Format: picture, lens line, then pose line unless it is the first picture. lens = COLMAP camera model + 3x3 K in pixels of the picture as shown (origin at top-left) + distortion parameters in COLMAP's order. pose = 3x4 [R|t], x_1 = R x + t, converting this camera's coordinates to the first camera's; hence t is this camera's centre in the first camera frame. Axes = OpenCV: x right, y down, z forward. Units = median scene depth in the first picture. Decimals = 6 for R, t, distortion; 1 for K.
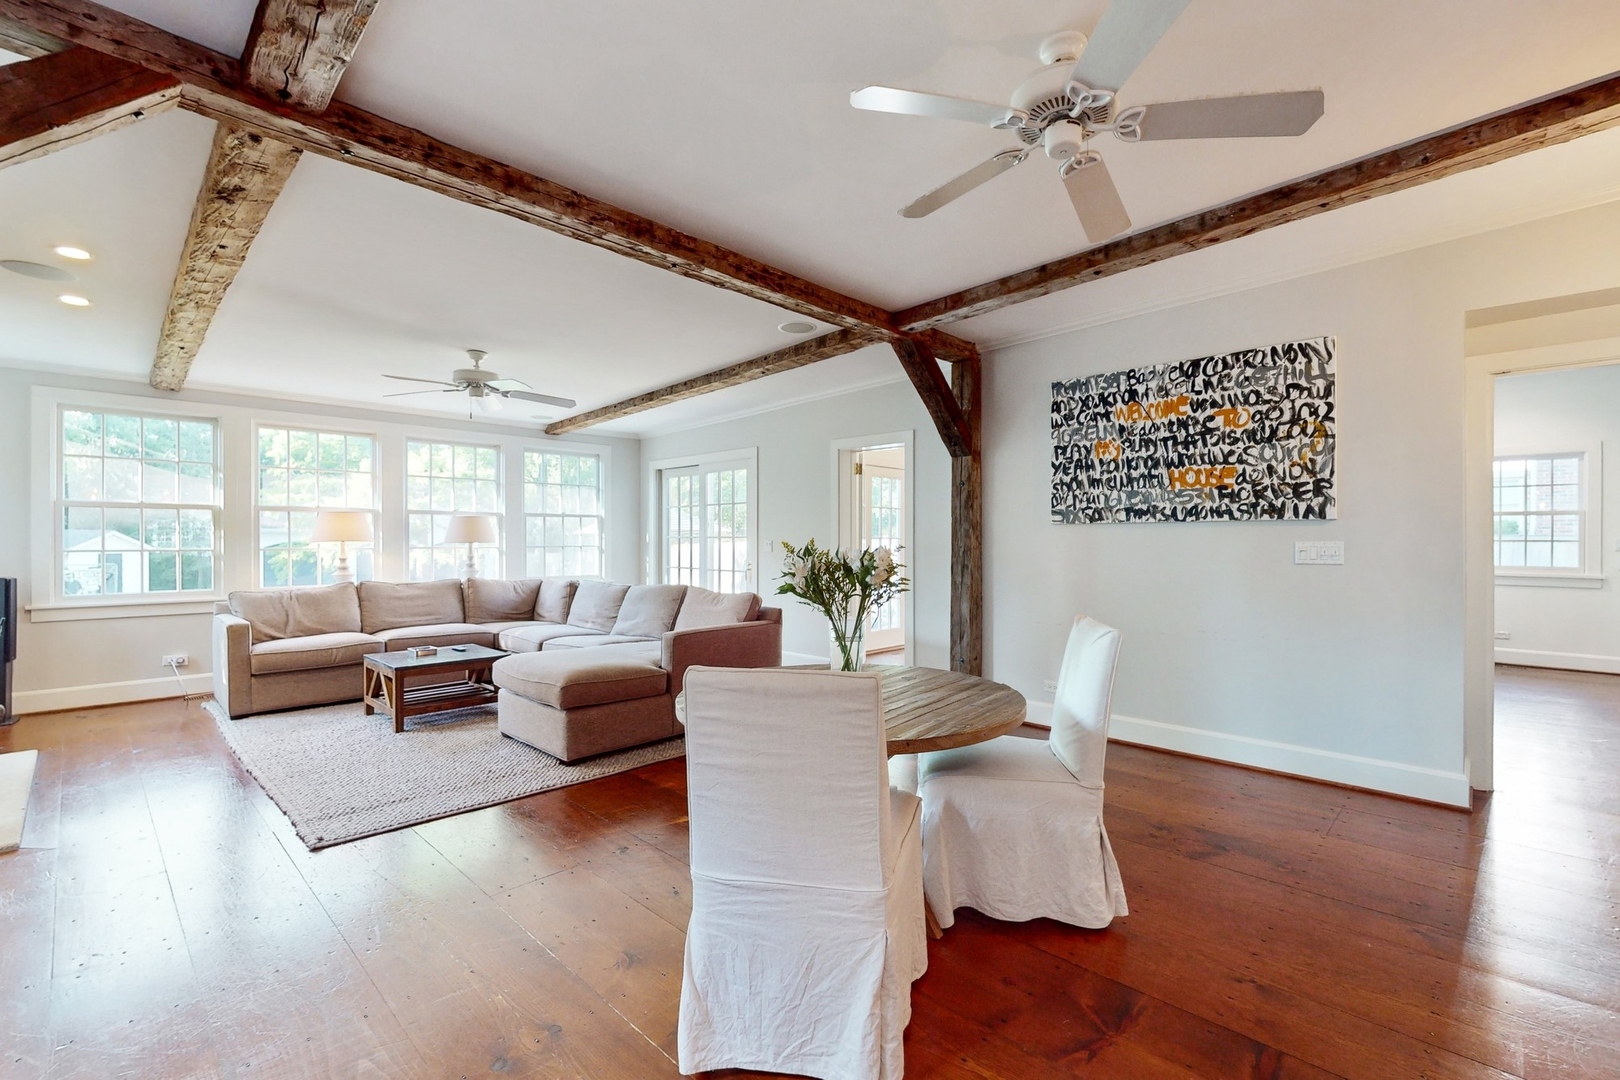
lens RADIAL K [[703.3, 0, 867.9], [0, 703.3, 544.2], [0, 0, 1]] dist [-0.000923, -0.000095]
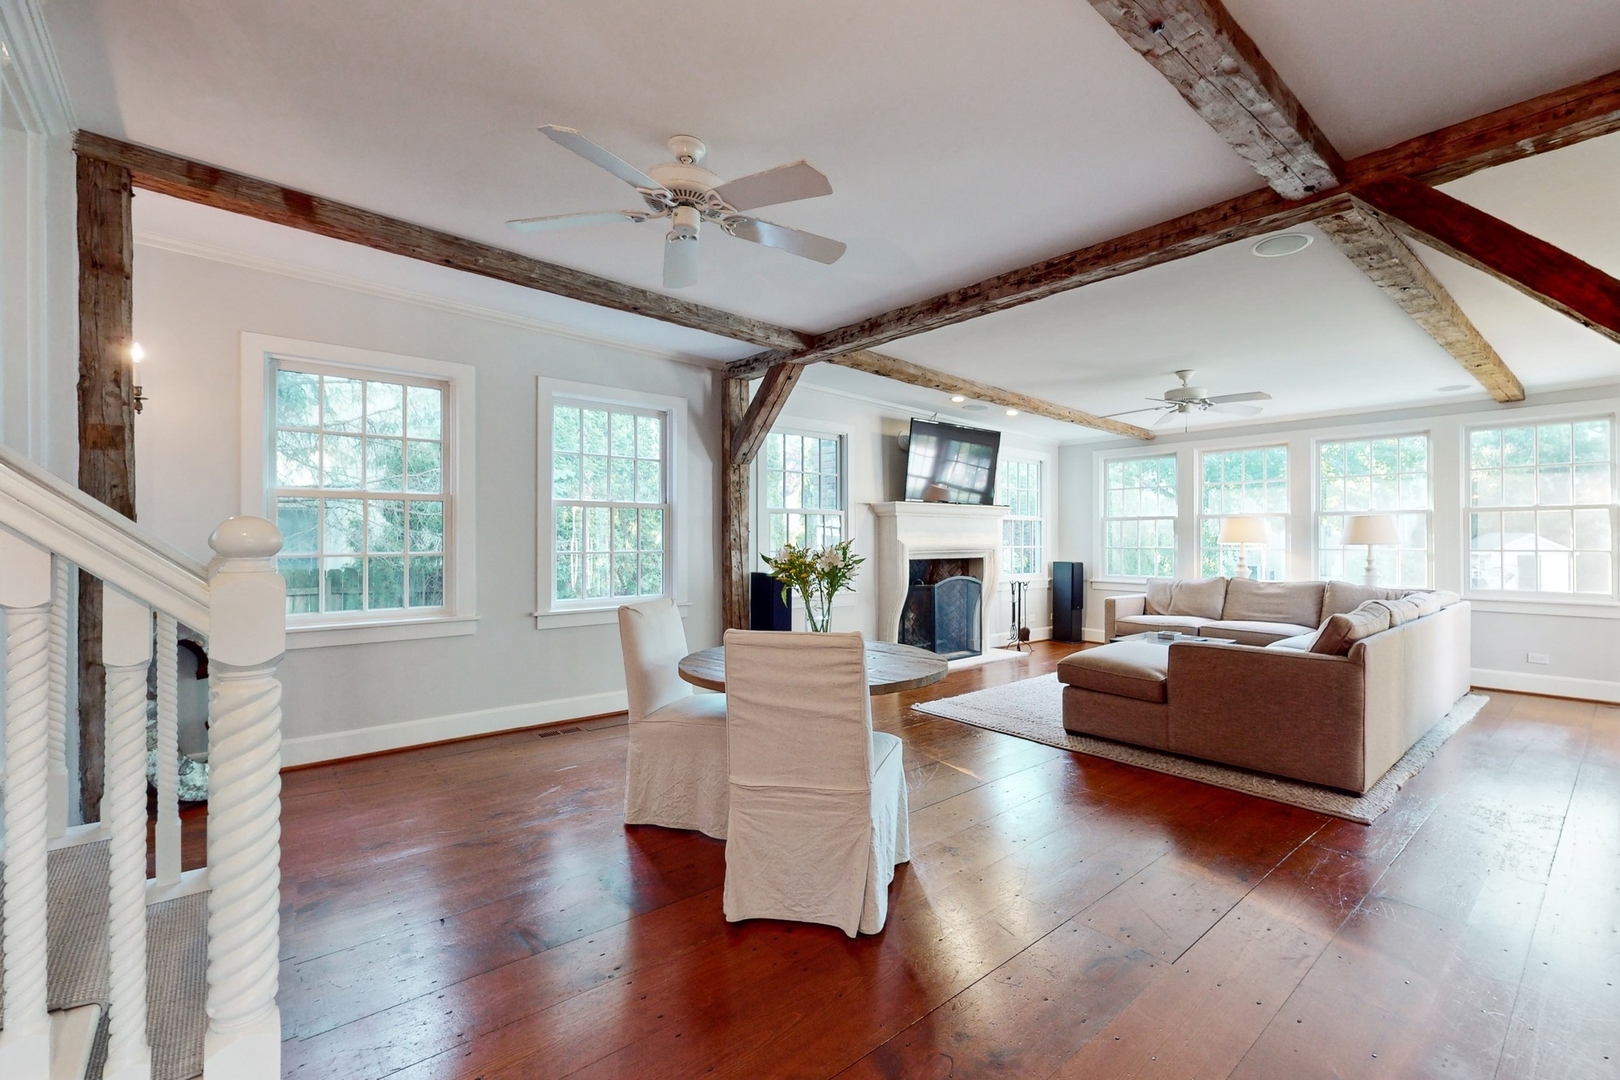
lens RADIAL K [[703.3, 0, 817.3], [0, 703.3, 542.0], [0, 0, 1]] dist [-0.000923, -0.000095]
pose [[-0.134162, 0.000599, -0.990959, 0.664921], [-0.007750, 0.999969, 0.001654, -0.002188], [0.990929, 0.007902, -0.134153, 0.622510]]
